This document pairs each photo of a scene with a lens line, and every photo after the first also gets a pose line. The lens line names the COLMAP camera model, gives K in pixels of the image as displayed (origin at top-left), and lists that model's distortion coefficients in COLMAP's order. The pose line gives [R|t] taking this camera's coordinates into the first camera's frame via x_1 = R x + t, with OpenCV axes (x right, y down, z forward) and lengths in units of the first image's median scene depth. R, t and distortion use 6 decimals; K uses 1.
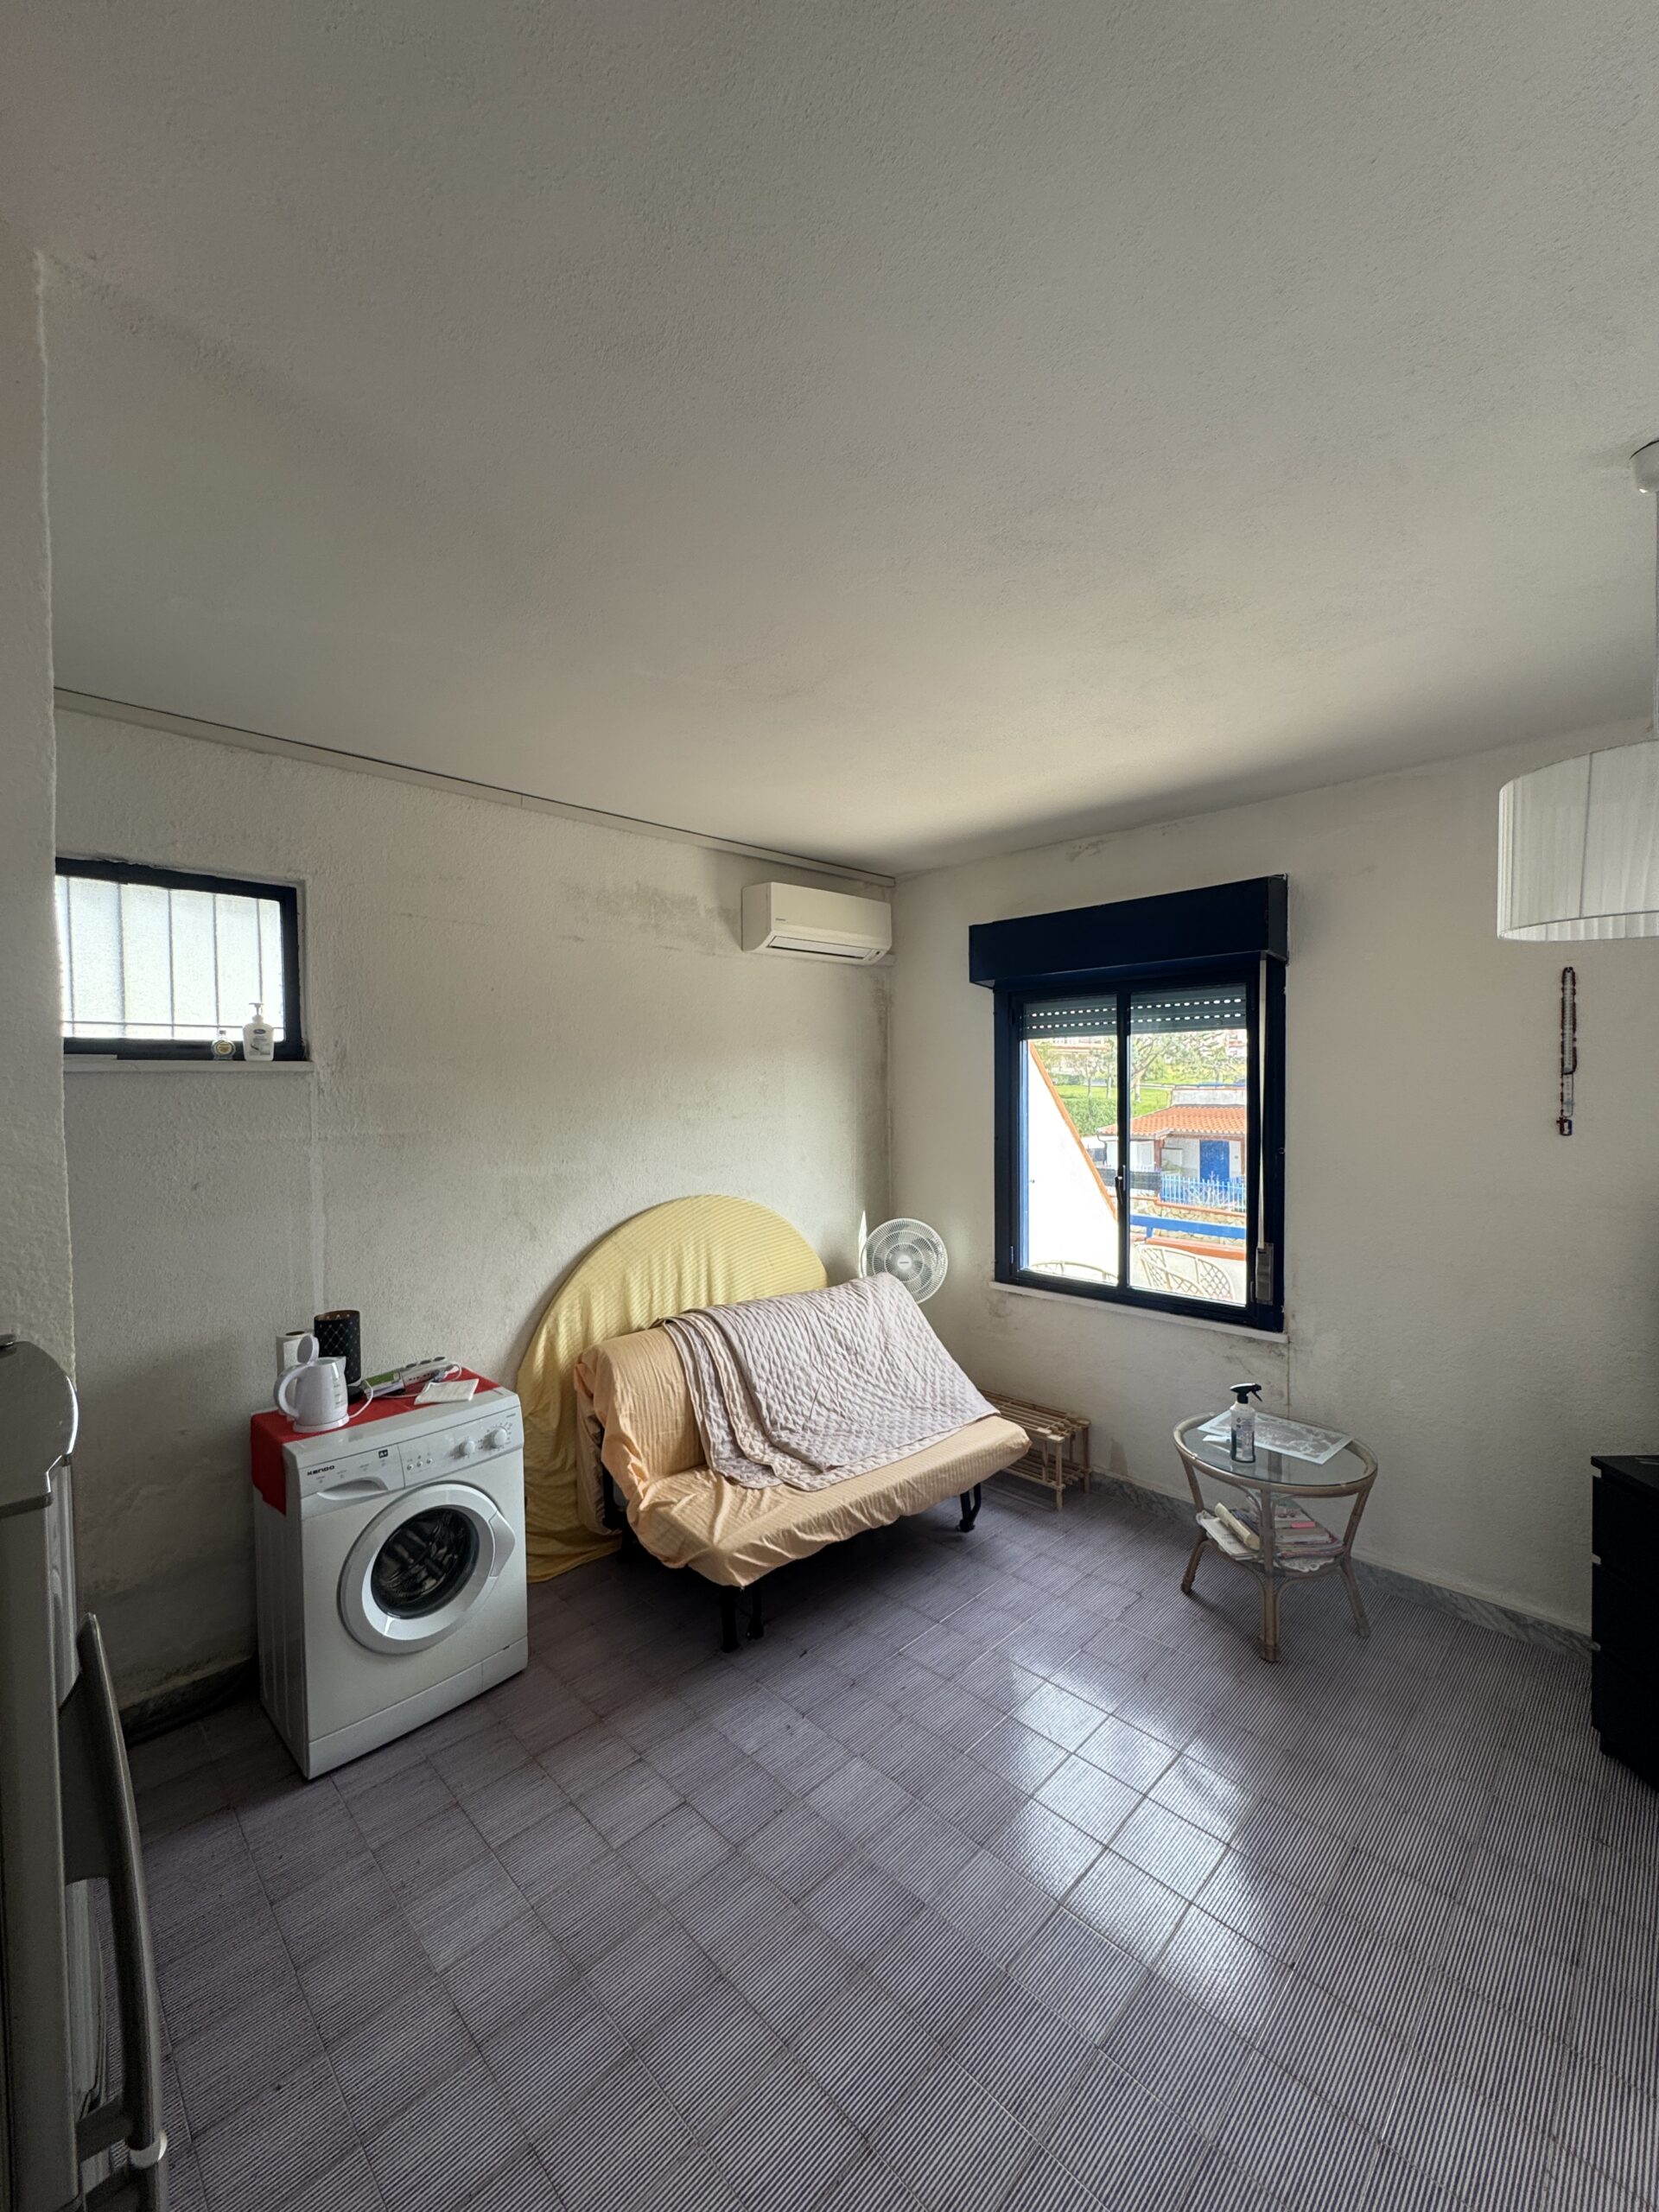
lens RADIAL K [[903.1, 0, 835.2], [0, 903.1, 1099.6], [0, 0, 1]] dist [0.000365, 0.001274]
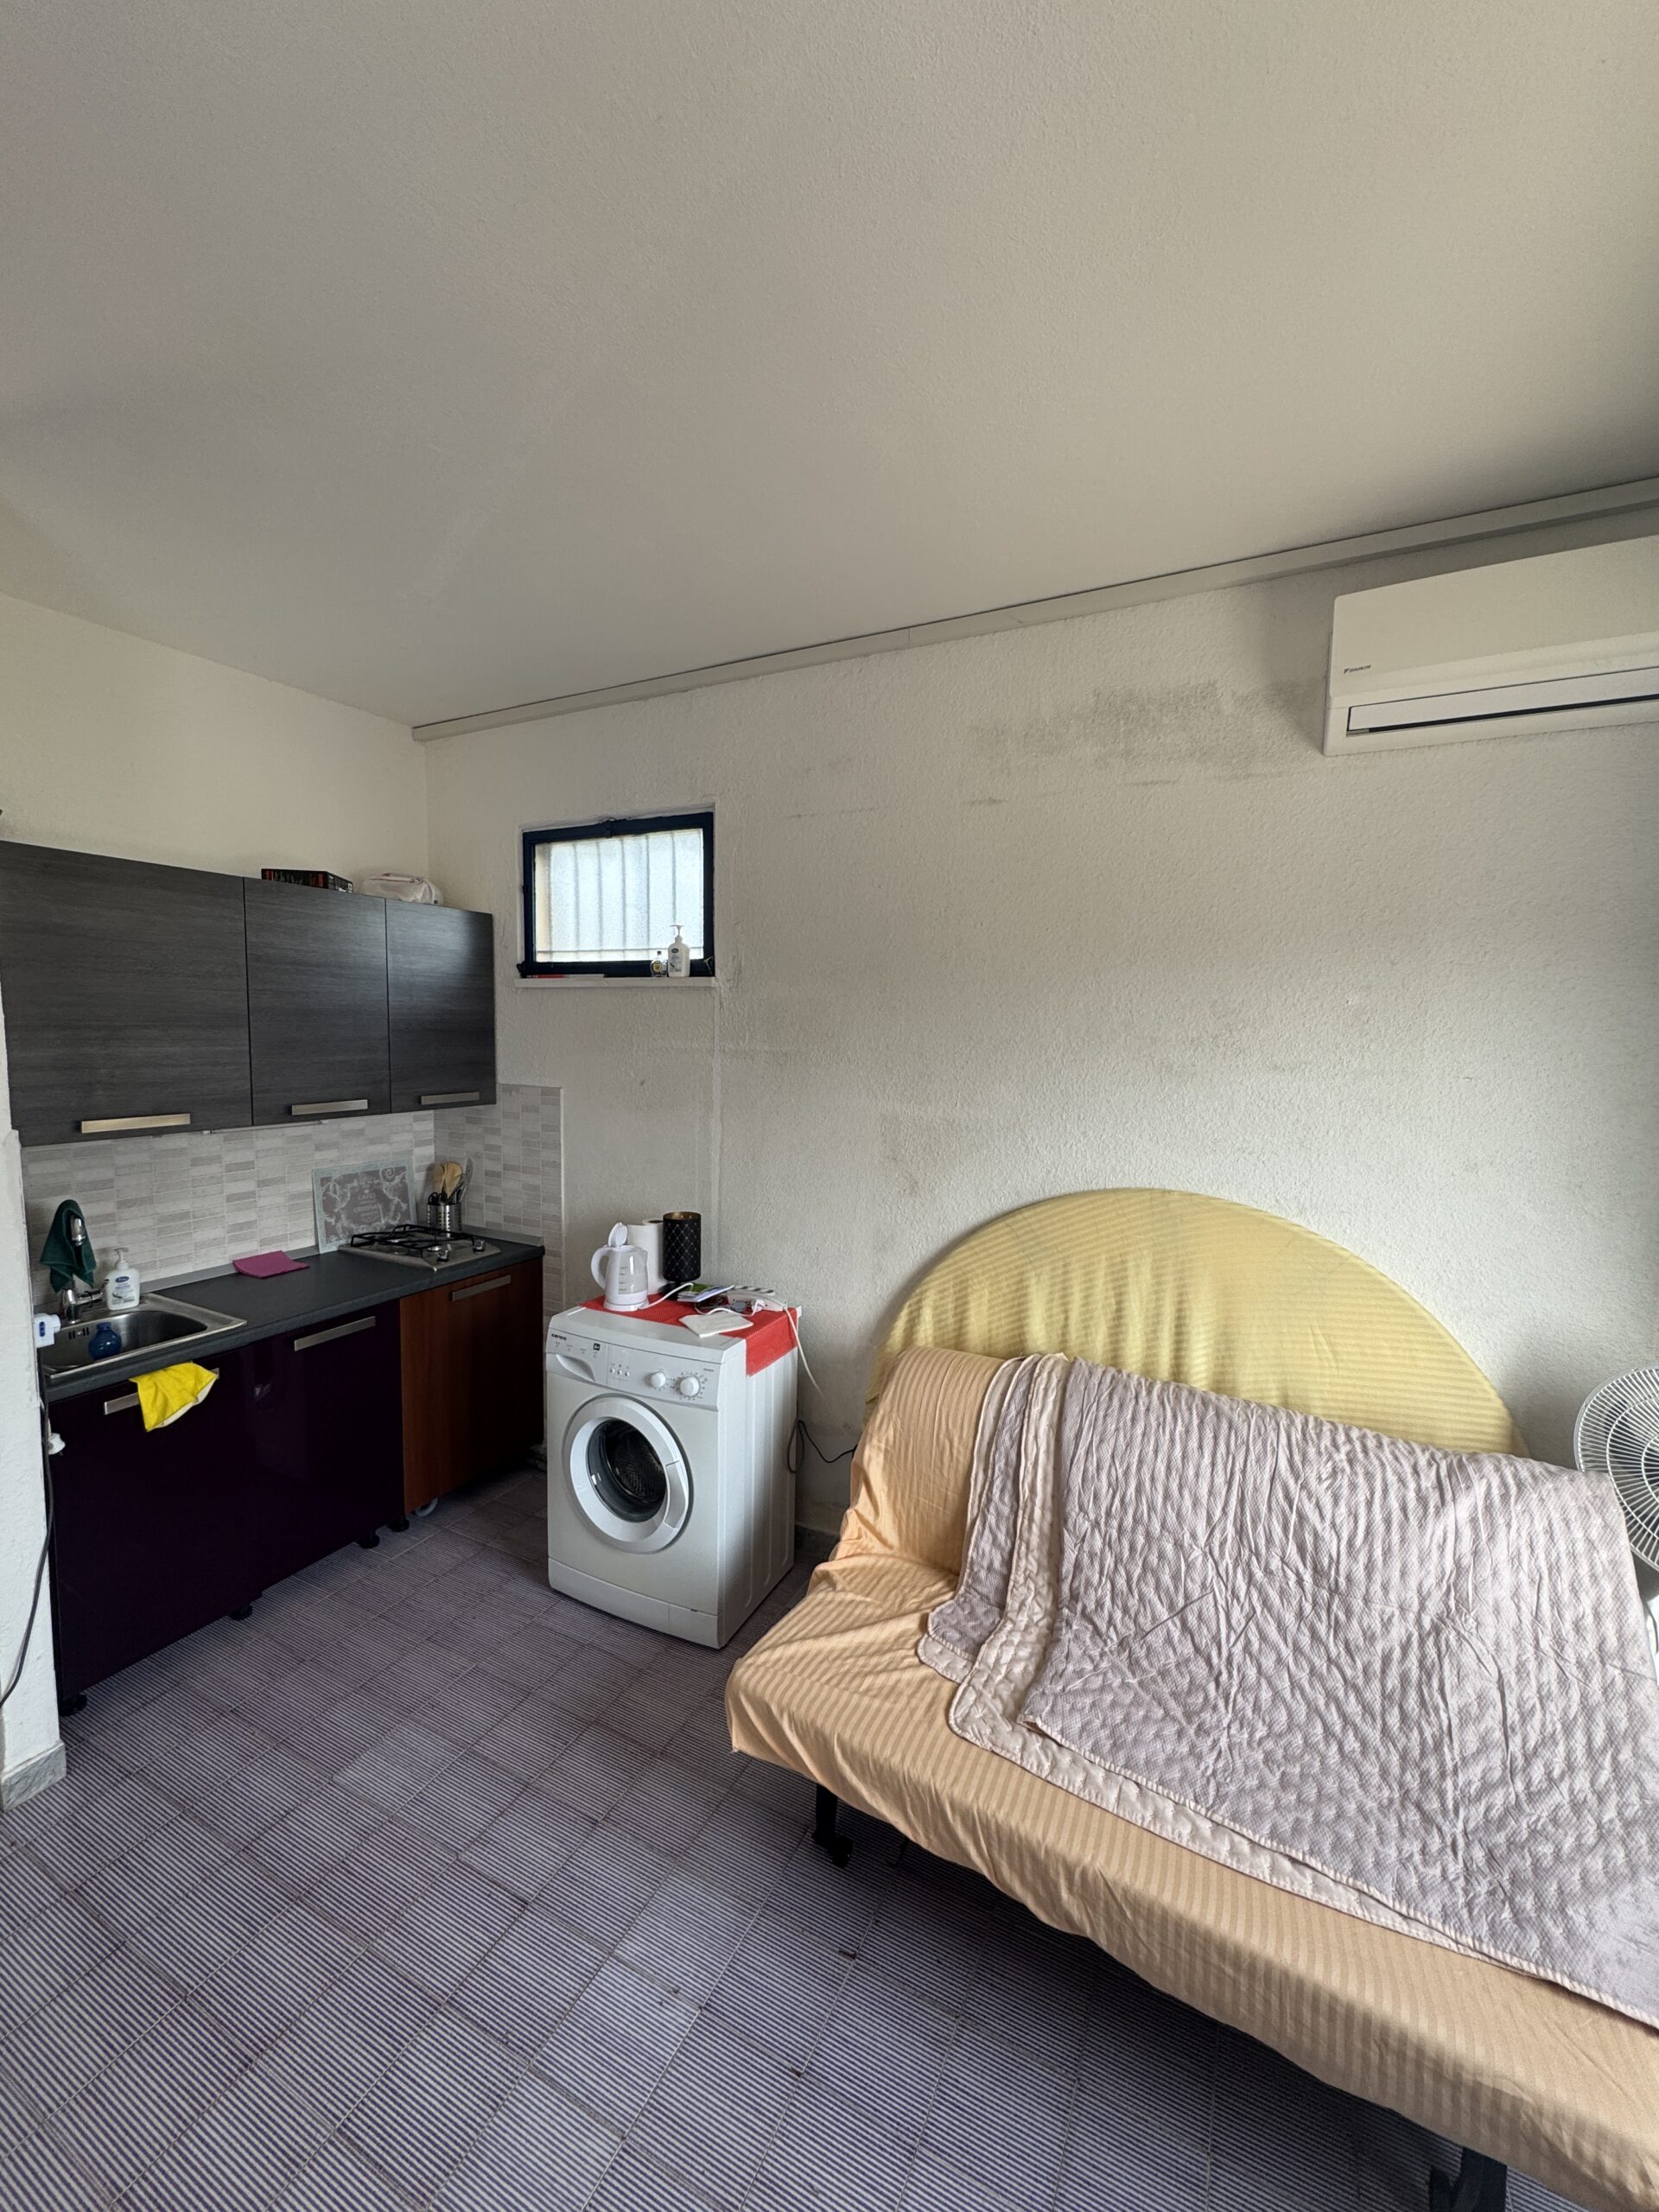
lens RADIAL K [[903.1, 0, 831.8], [0, 903.1, 1097.3], [0, 0, 1]] dist [0.000365, 0.001274]
pose [[0.298990, 0.098302, -0.949179, 0.413292], [-0.036994, 0.995126, 0.091408, -0.003504], [0.953539, 0.007784, 0.301170, 0.703656]]
